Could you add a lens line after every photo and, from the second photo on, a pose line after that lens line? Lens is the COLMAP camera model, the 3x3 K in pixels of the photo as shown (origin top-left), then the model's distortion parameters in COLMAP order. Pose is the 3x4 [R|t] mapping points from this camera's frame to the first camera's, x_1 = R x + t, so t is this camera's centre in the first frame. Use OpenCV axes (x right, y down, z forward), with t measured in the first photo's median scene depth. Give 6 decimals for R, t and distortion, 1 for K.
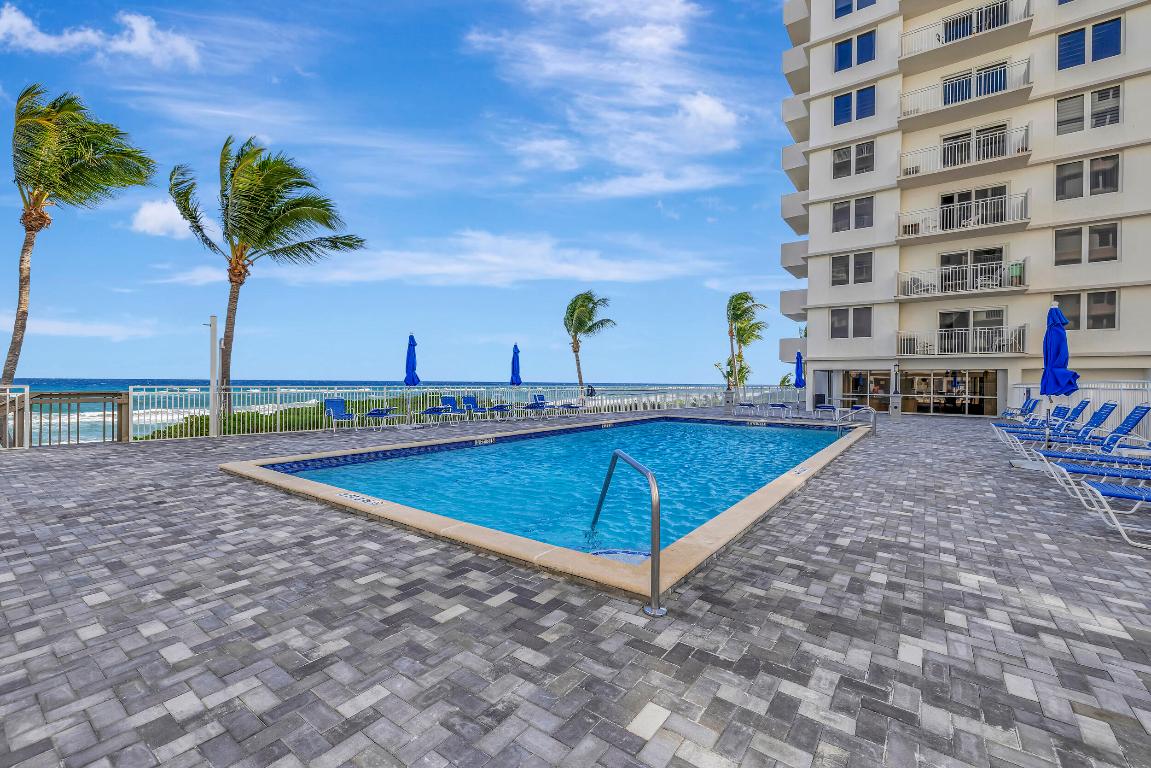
lens RADIAL K [[478.6, 0, 575.5], [0, 478.6, 384.0], [0, 0, 1]] dist [0.000607, -0.000391]
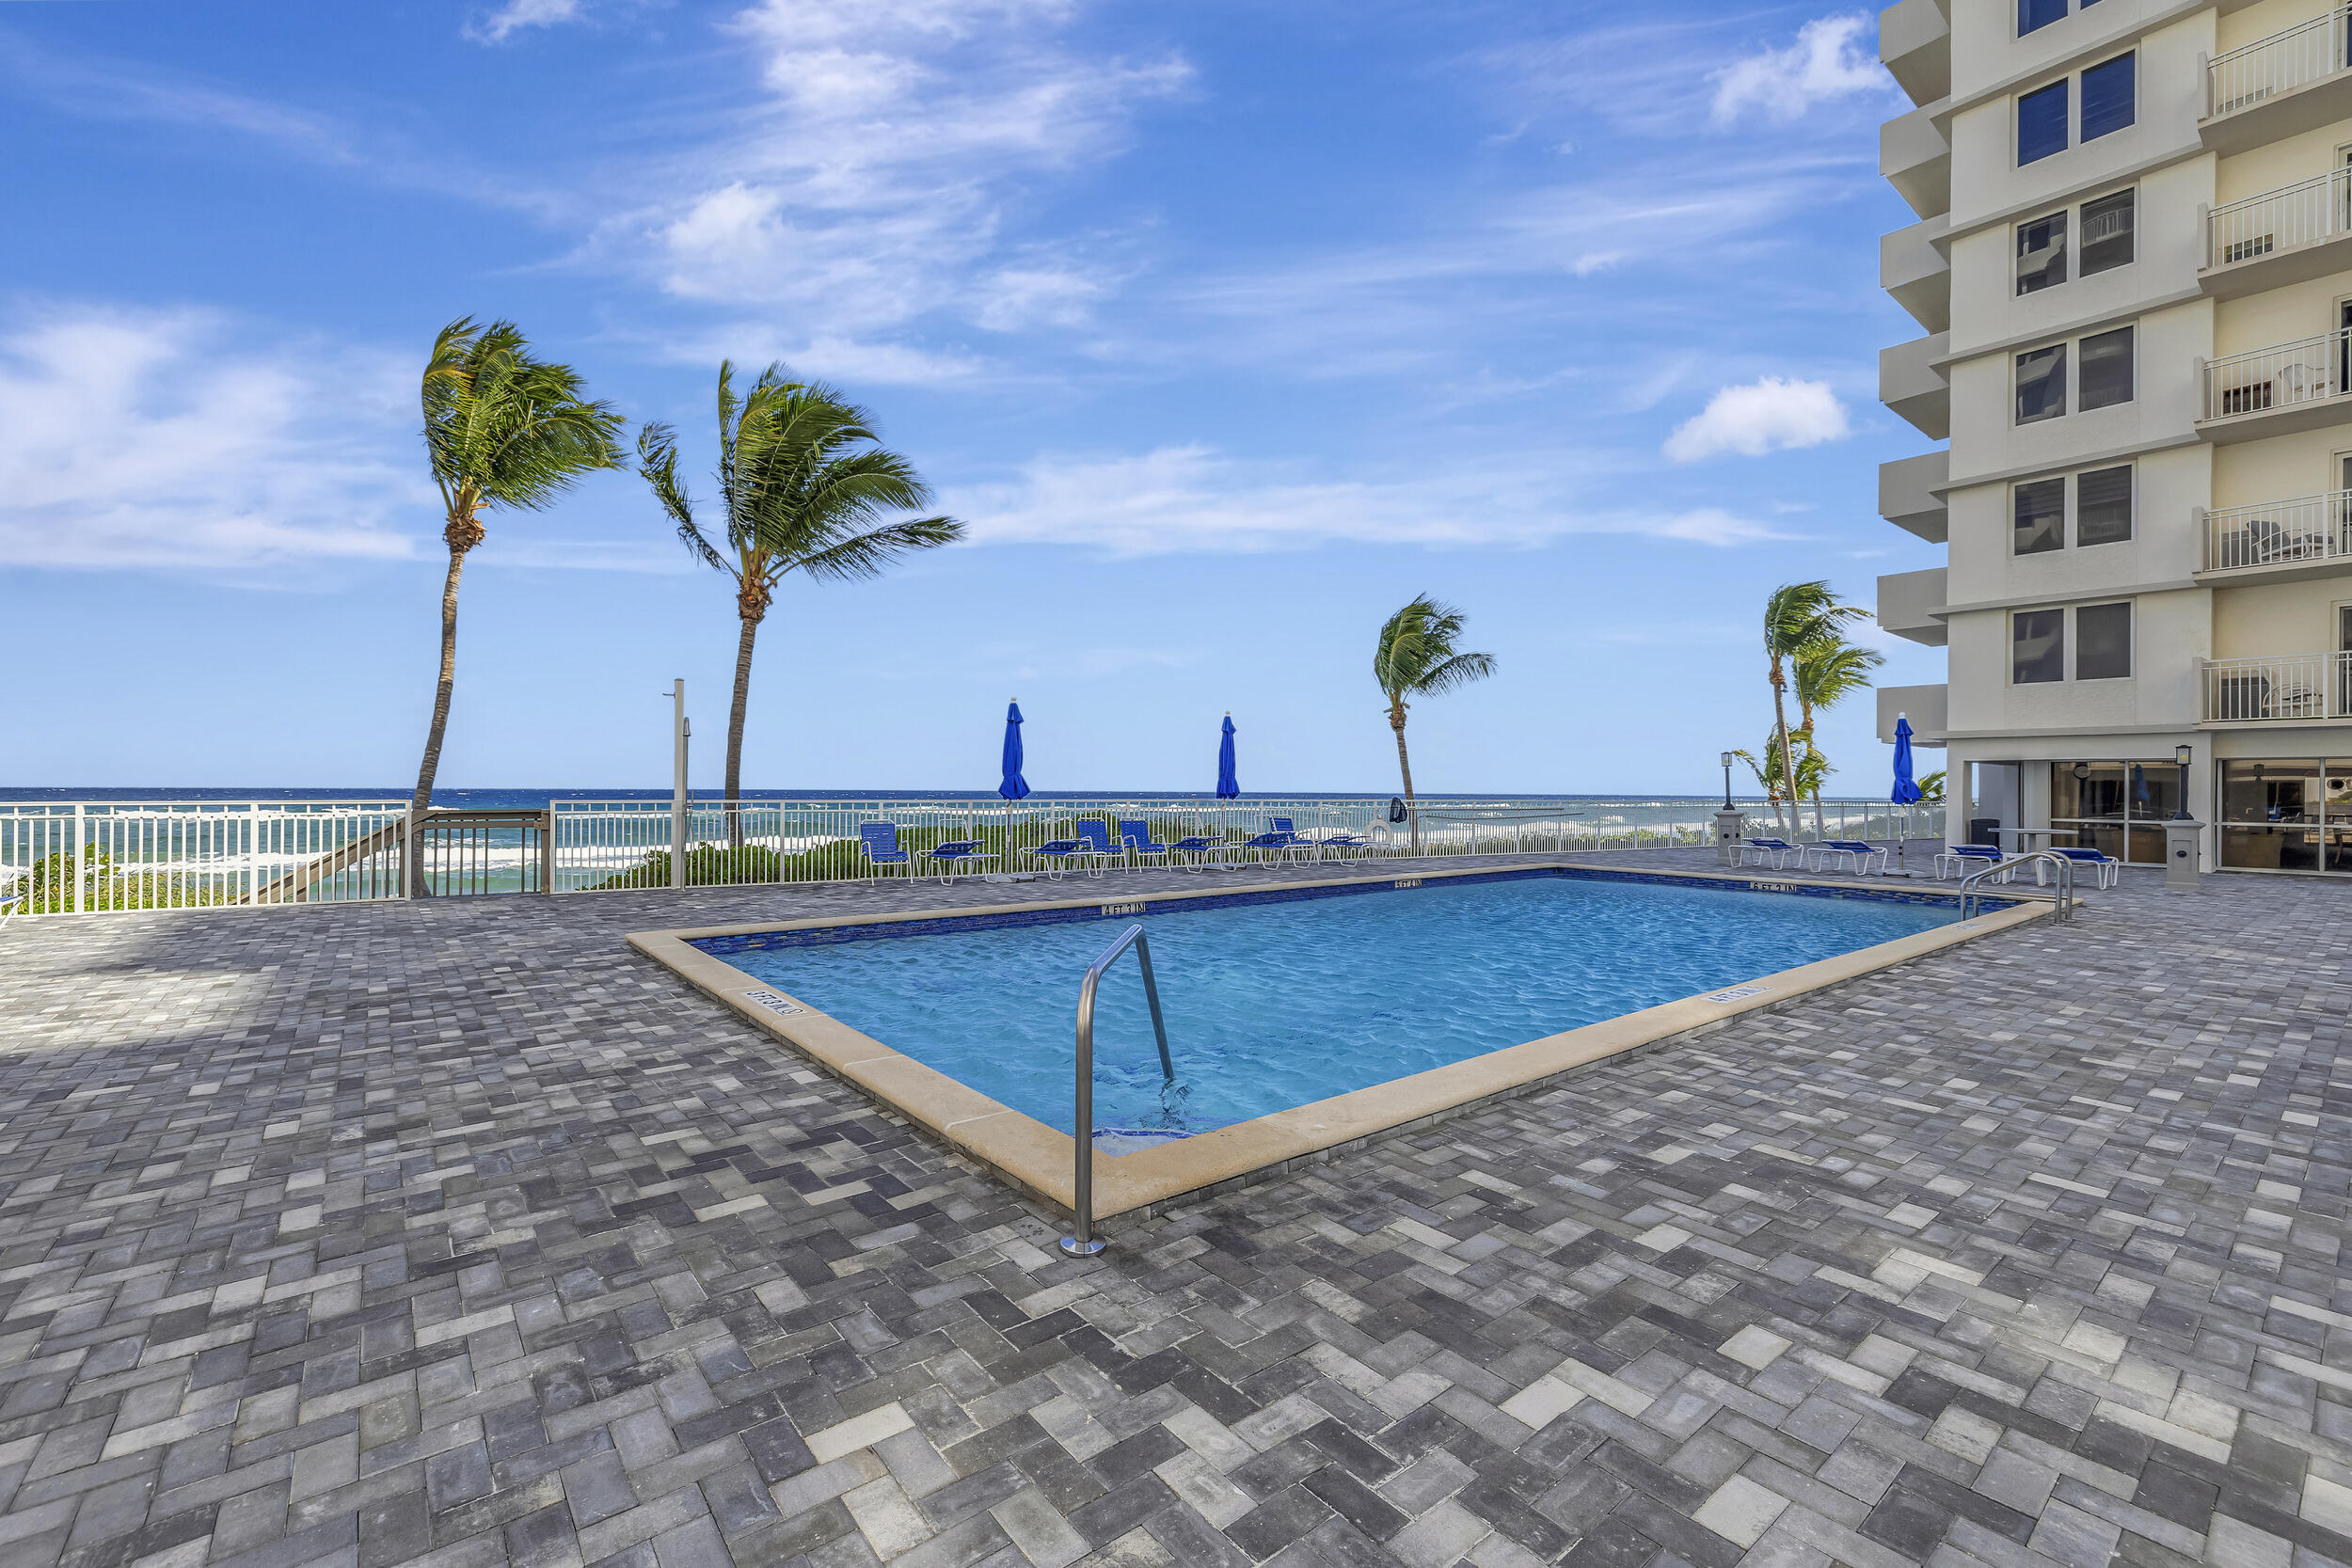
lens RADIAL K [[985.1, 0, 1176.0], [0, 985.1, 784.0], [0, 0, 1]] dist [0.002414, -0.000613]
pose [[0.966853, -0.005130, -0.255282, 0.350200], [0.001765, 0.999909, -0.013409, 0.004682], [0.255327, 0.012514, 0.966774, 0.017585]]
